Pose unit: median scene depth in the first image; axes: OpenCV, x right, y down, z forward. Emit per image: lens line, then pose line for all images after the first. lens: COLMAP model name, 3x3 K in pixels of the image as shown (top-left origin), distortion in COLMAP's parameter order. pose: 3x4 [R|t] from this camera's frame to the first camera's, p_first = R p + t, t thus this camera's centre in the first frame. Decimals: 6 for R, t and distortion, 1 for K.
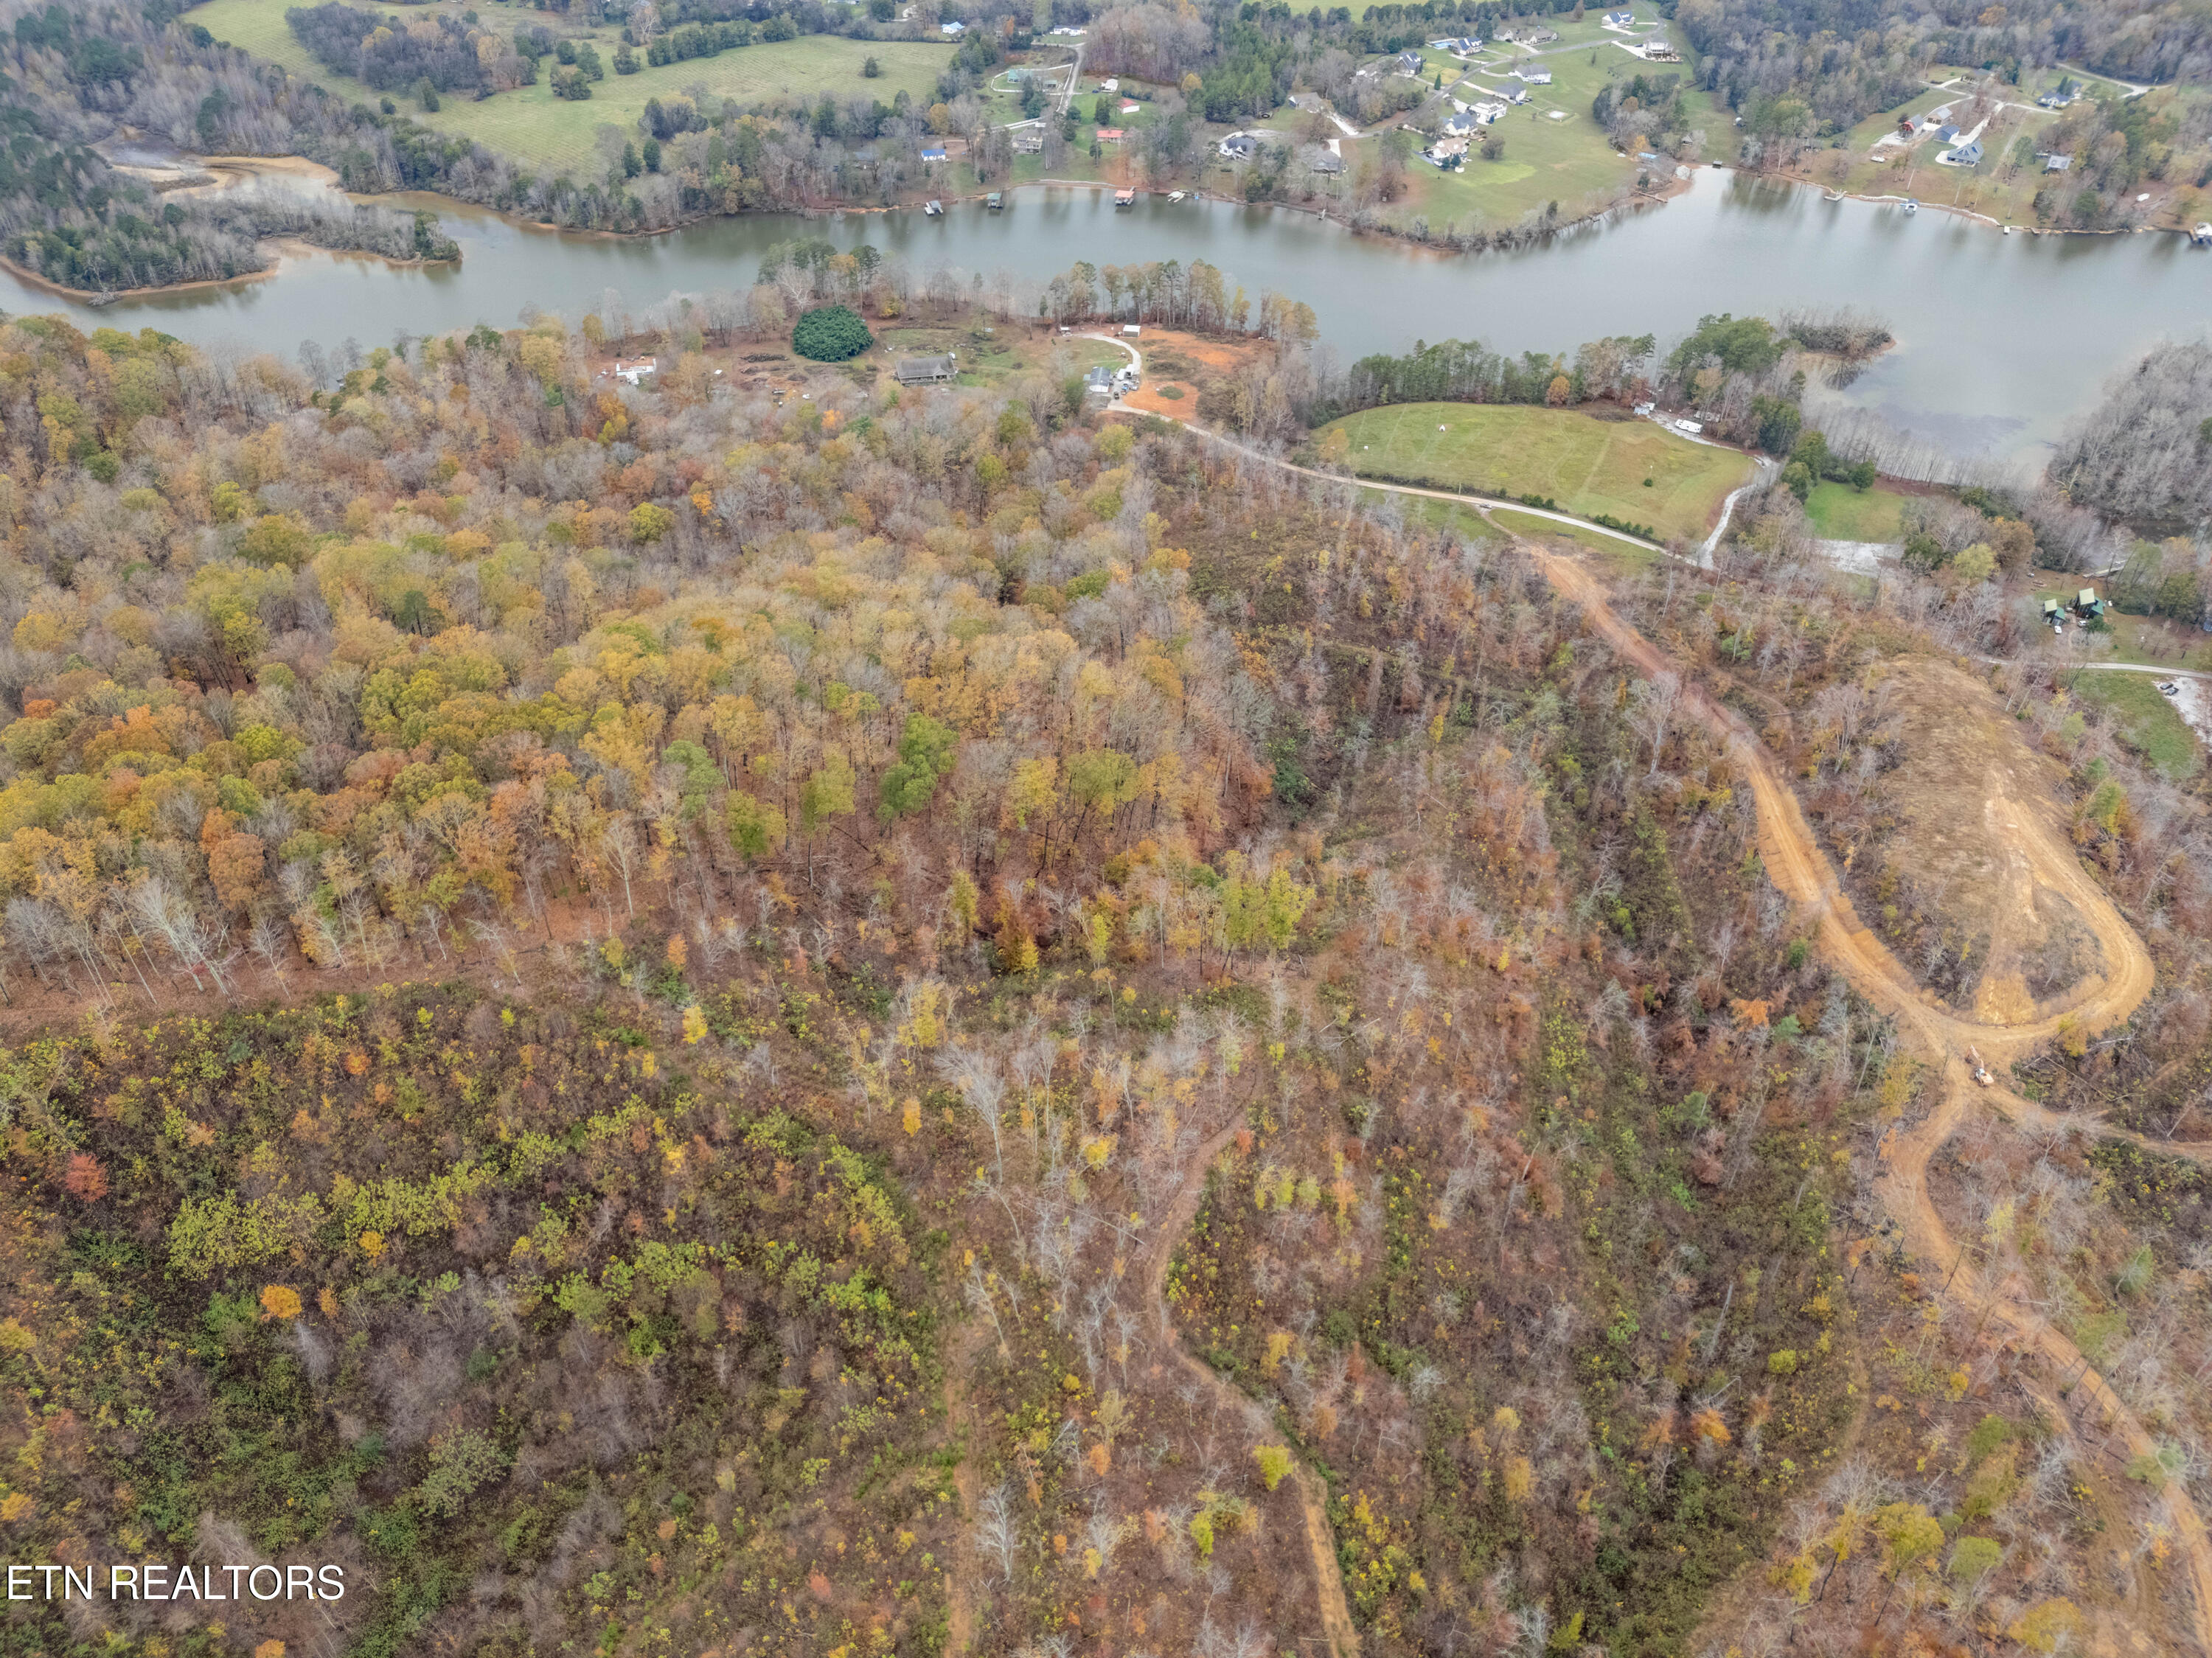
lens RADIAL K [[1611.3, 0, 1113.2], [0, 1611.3, 837.6], [0, 0, 1]] dist [0.060011, -0.048783]
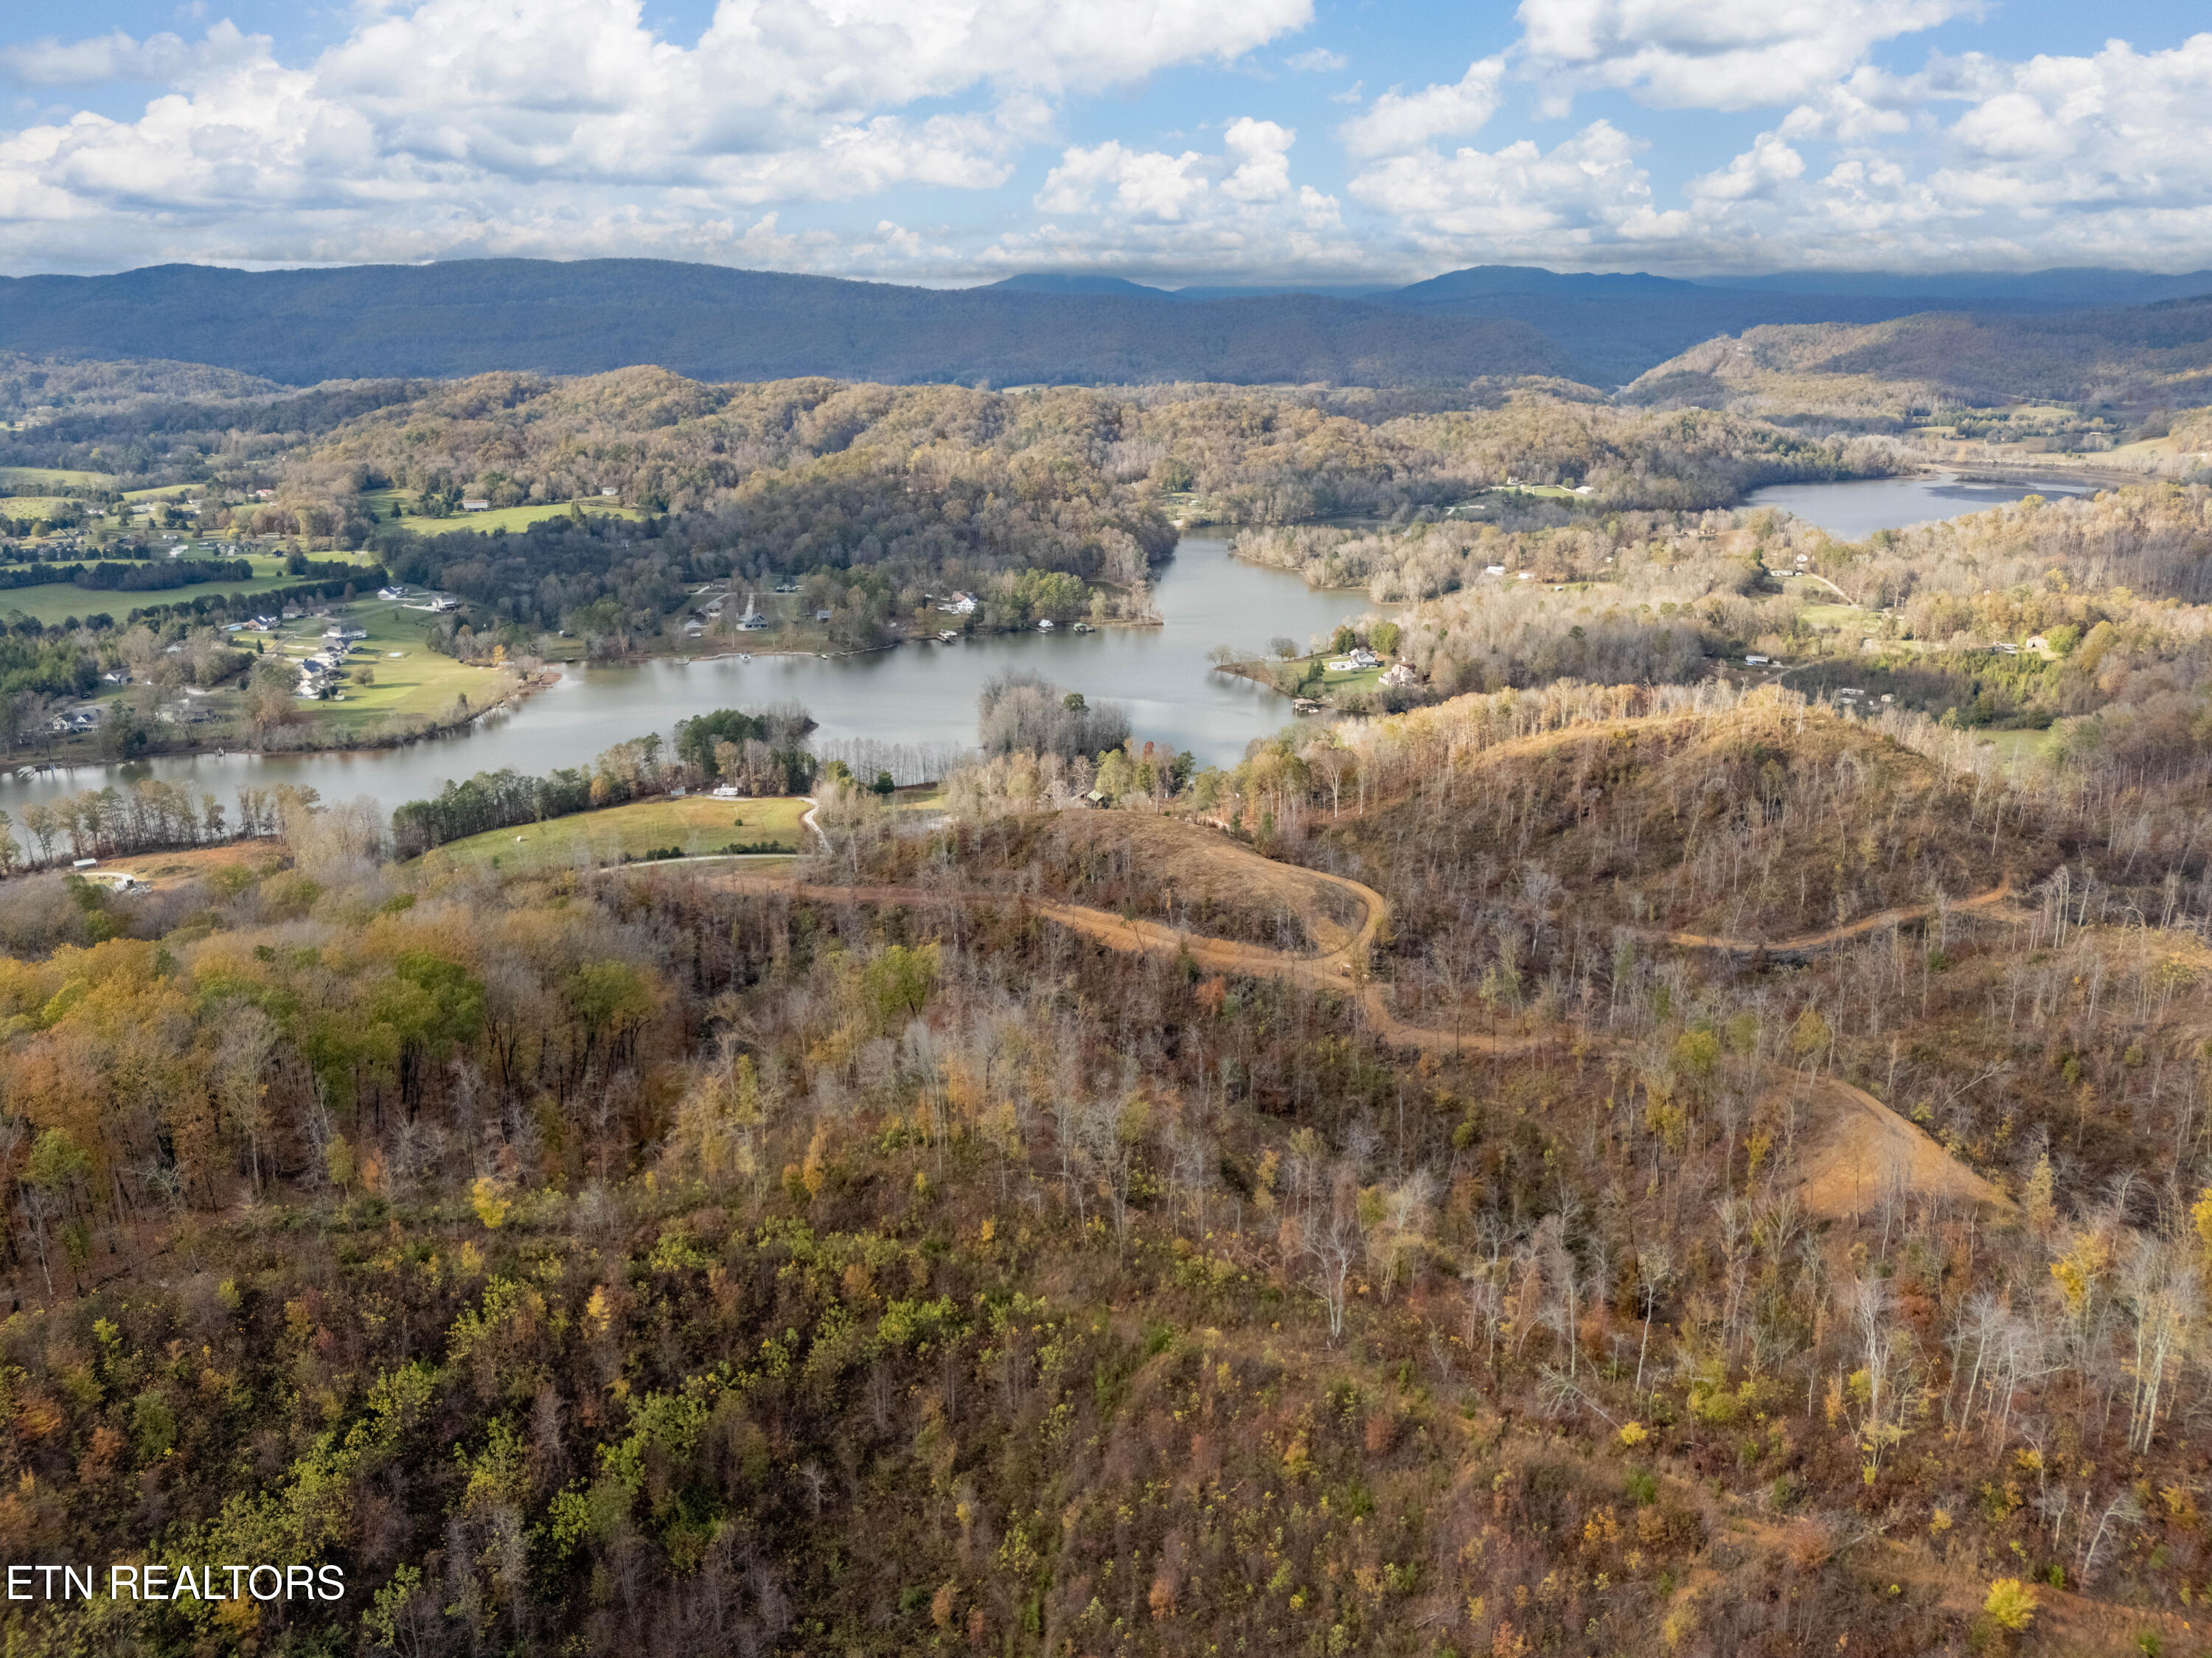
lens RADIAL K [[1609.8, 0, 1113.4], [0, 1609.8, 864.3], [0, 0, 1]] dist [0.085087, -0.108161]
pose [[0.692678, -0.243840, 0.678777, -0.216158], [0.473279, 0.863827, -0.172655, 0.100509], [-0.544246, 0.440846, 0.713759, 0.094128]]
